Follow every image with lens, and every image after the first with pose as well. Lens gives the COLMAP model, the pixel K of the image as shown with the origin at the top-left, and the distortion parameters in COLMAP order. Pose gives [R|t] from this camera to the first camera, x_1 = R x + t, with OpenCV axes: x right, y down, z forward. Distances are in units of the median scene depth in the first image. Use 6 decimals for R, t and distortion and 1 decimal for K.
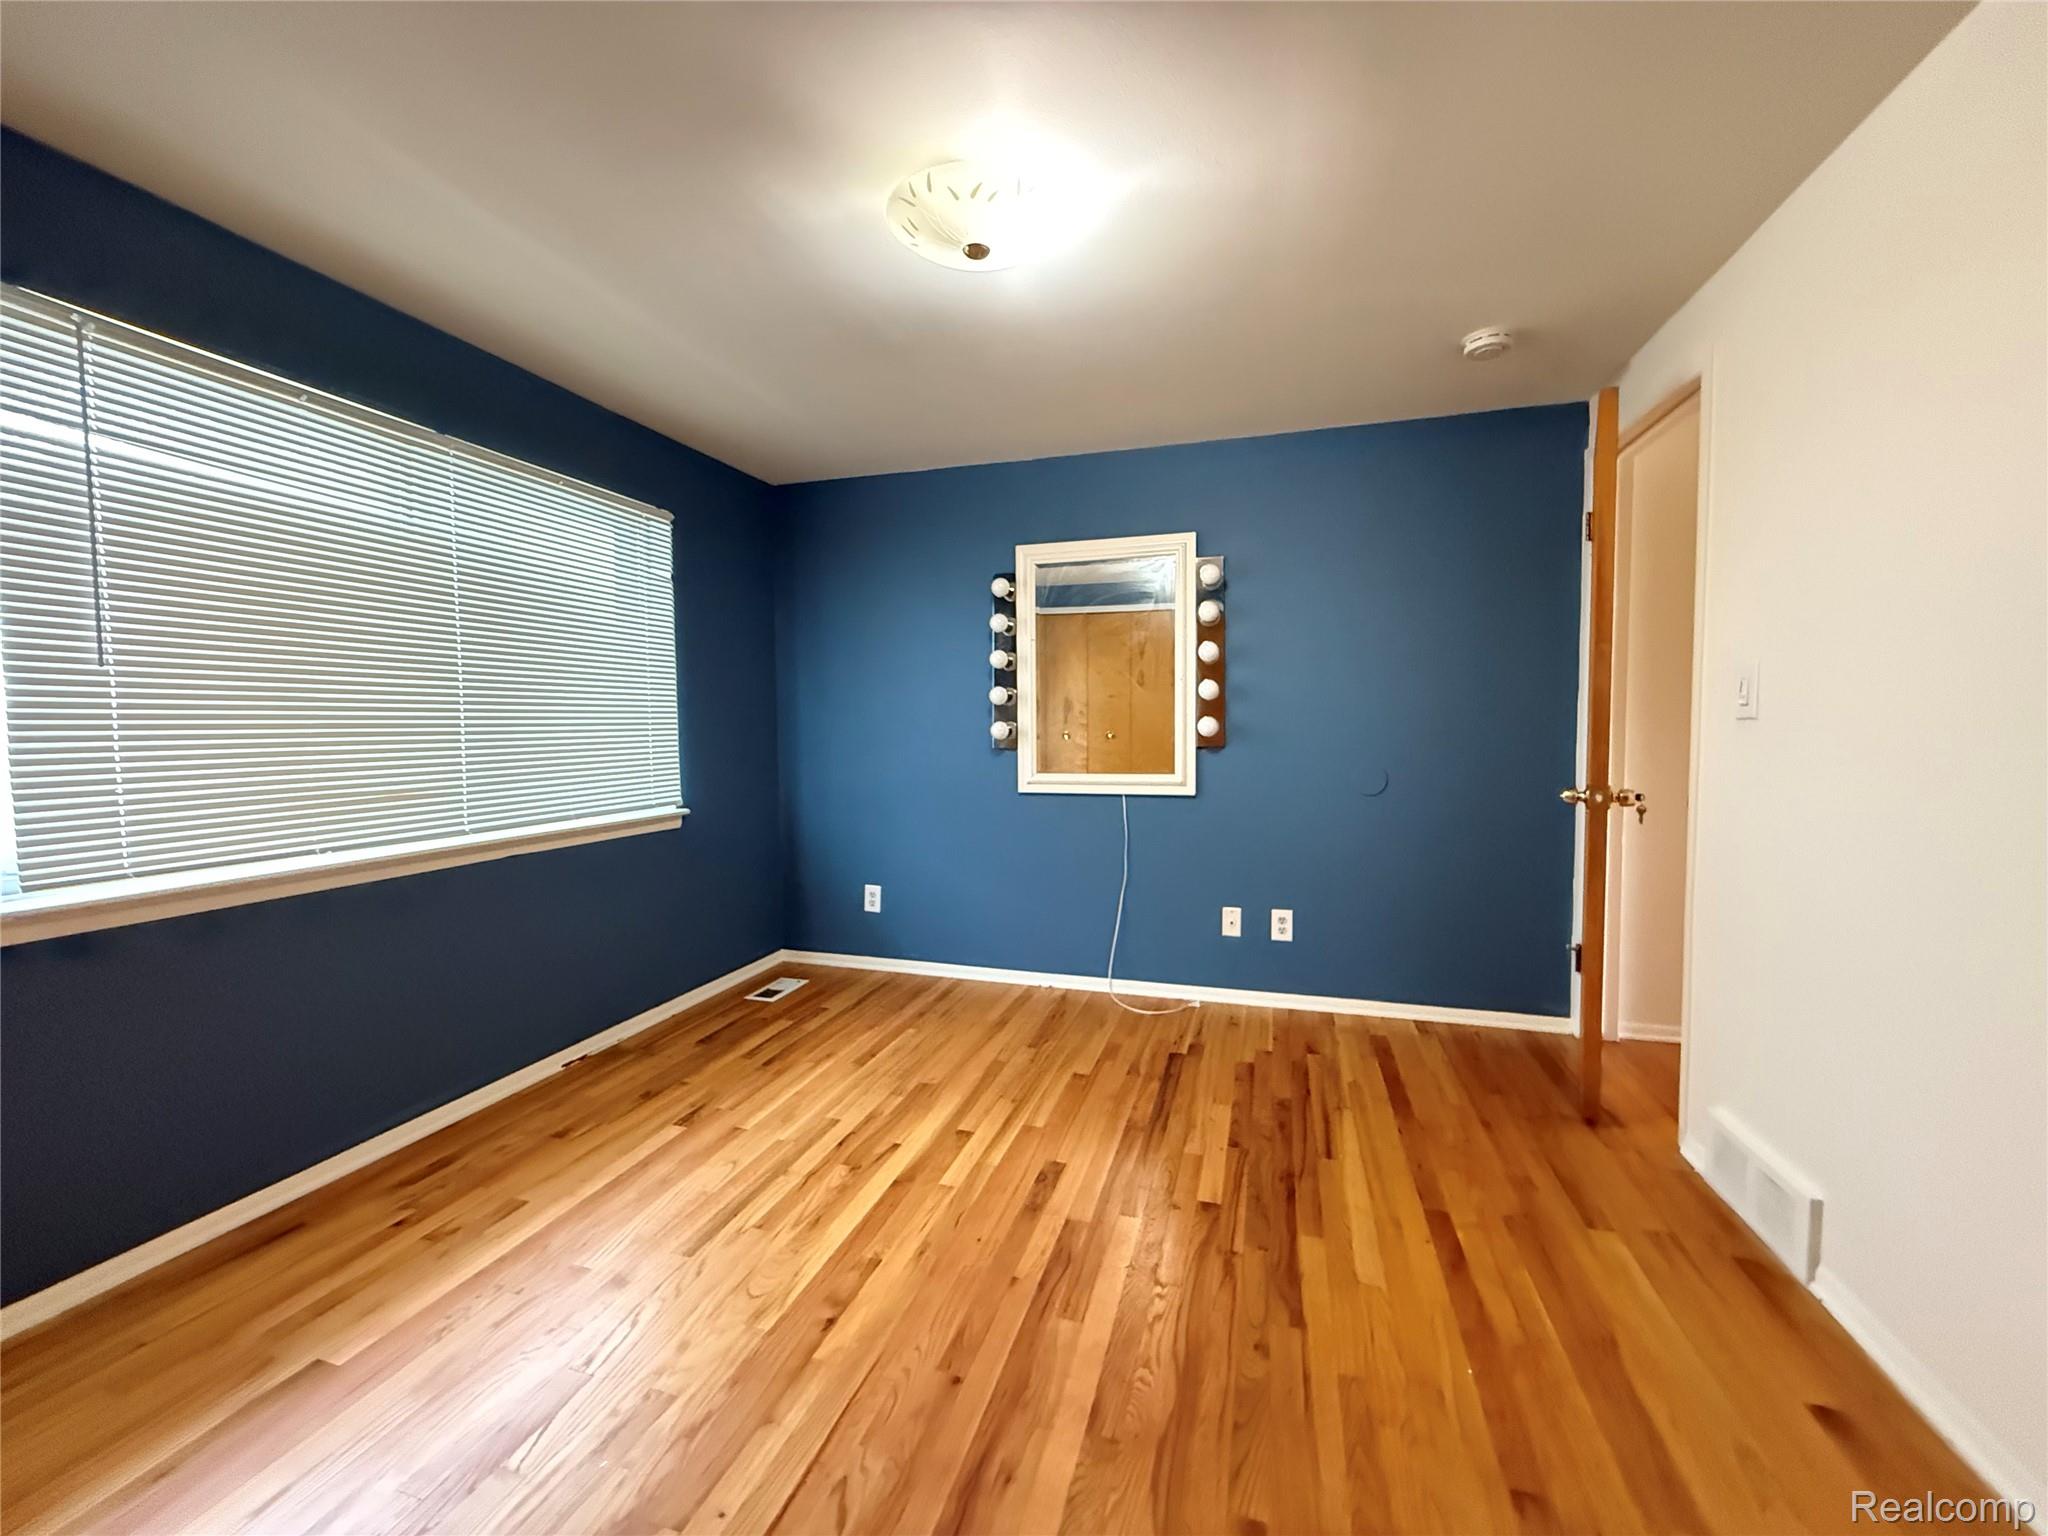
lens RADIAL K [[813.9, 0, 1019.2], [0, 813.9, 771.0], [0, 0, 1]] dist [-0.002372, 0.001192]
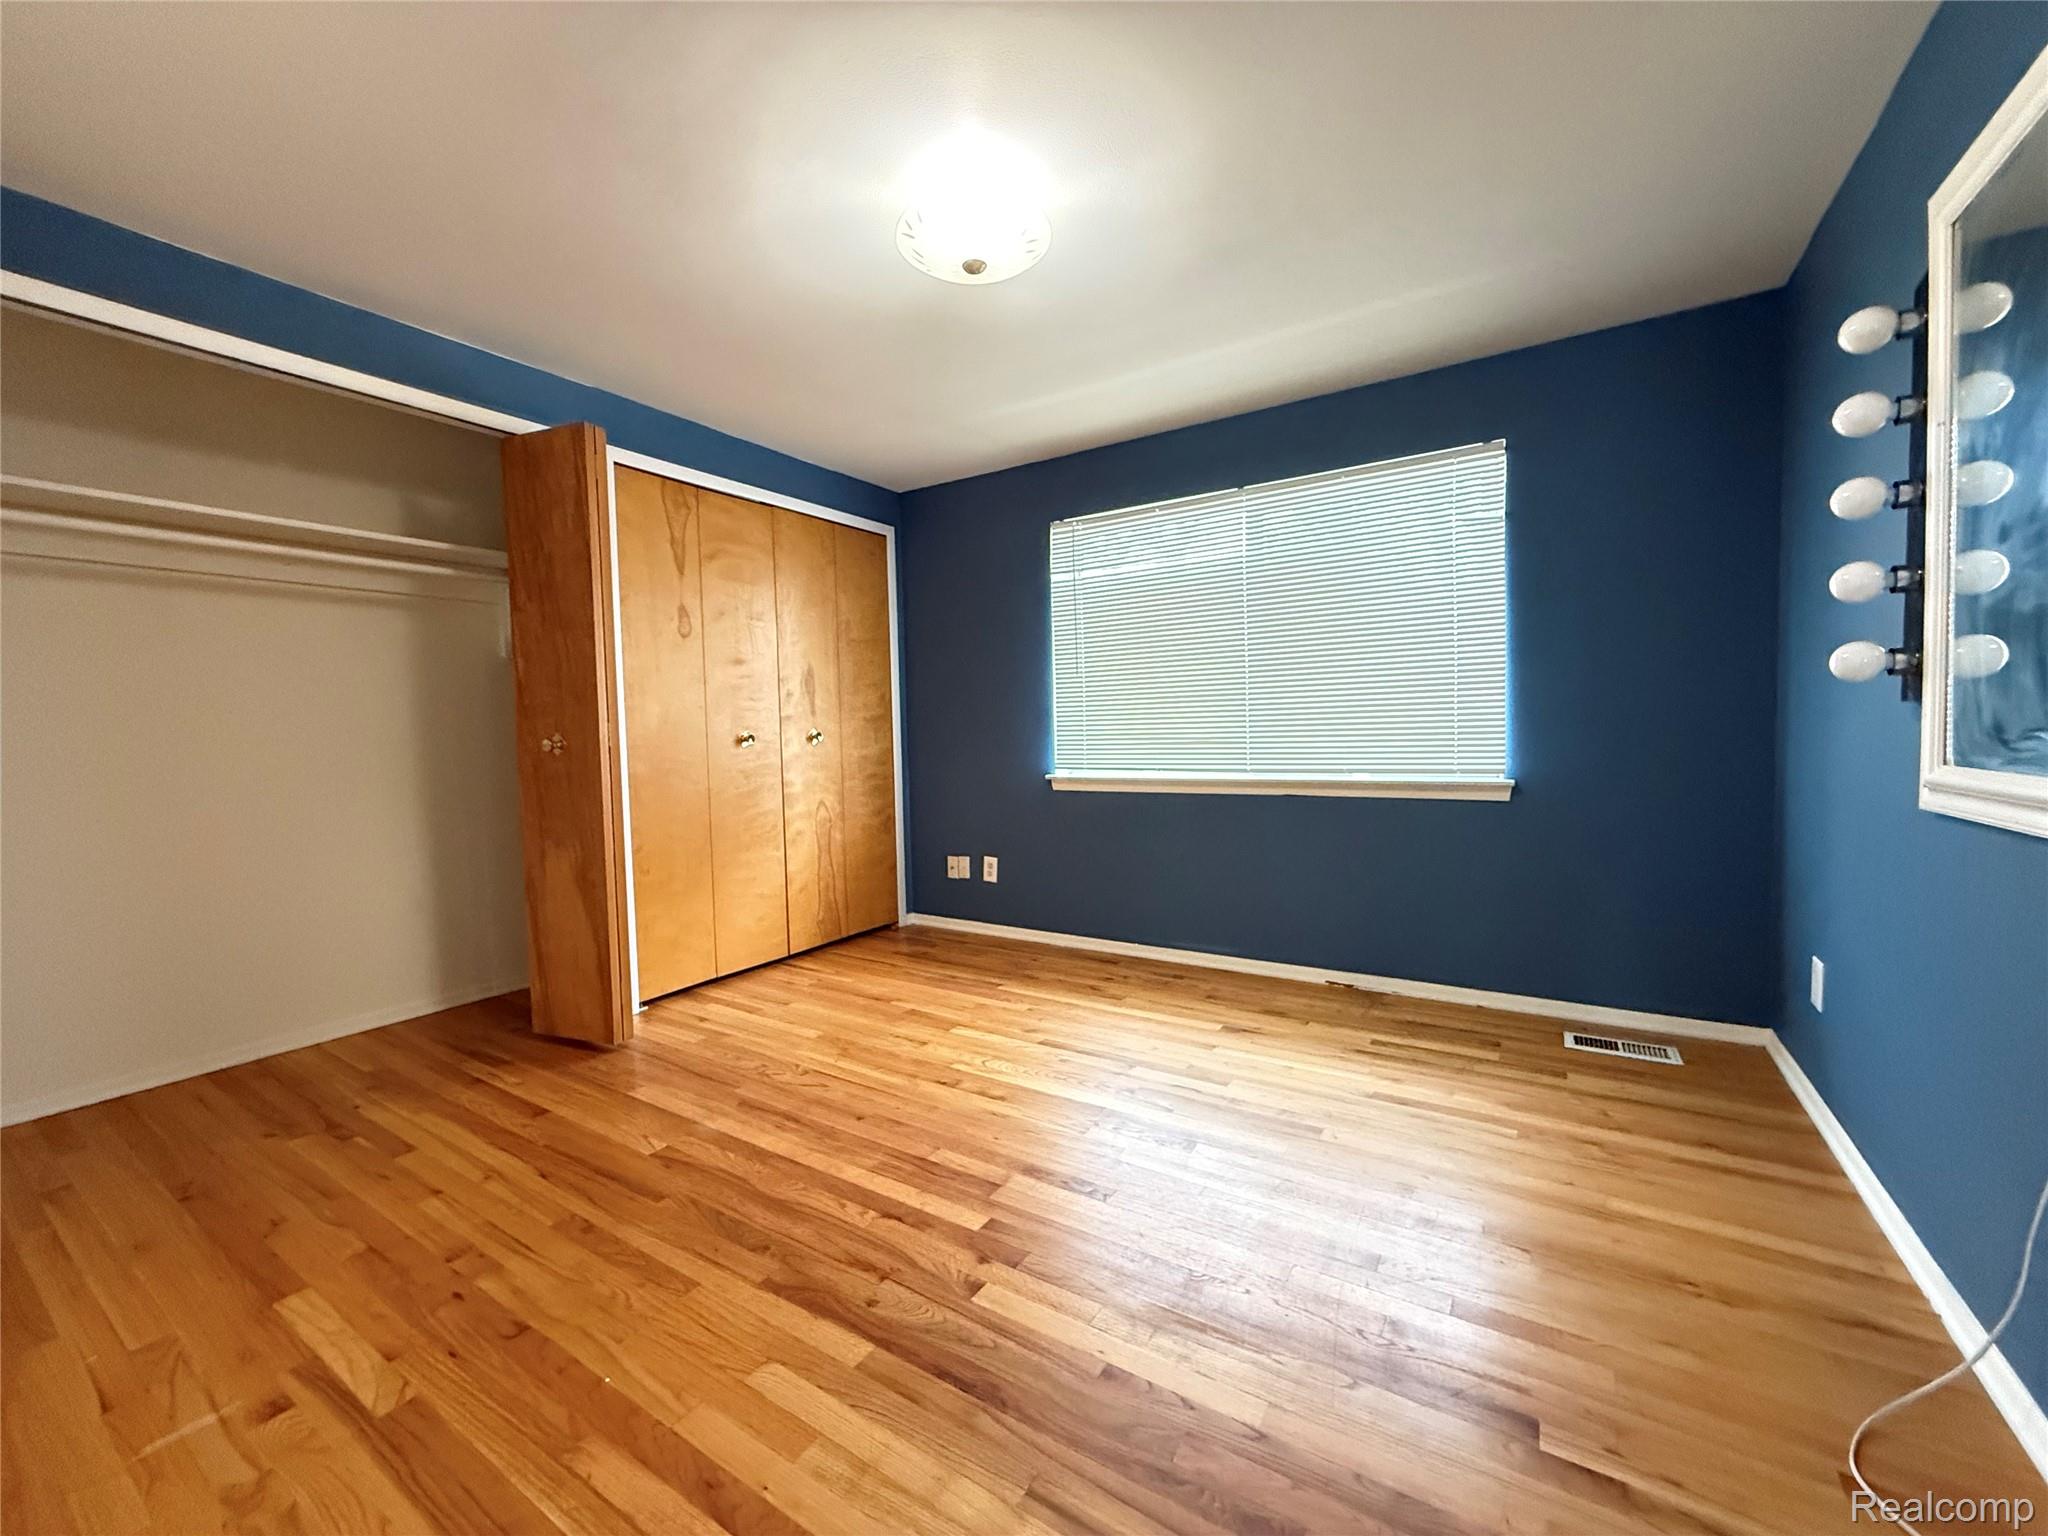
lens RADIAL K [[813.9, 0, 1017.8], [0, 813.9, 763.1], [0, 0, 1]] dist [-0.002372, 0.001192]
pose [[-0.265876, 0.052324, -0.962586, 0.582891], [-0.030399, 0.997574, 0.062623, -0.009535], [0.963528, 0.045912, -0.263640, 0.755514]]
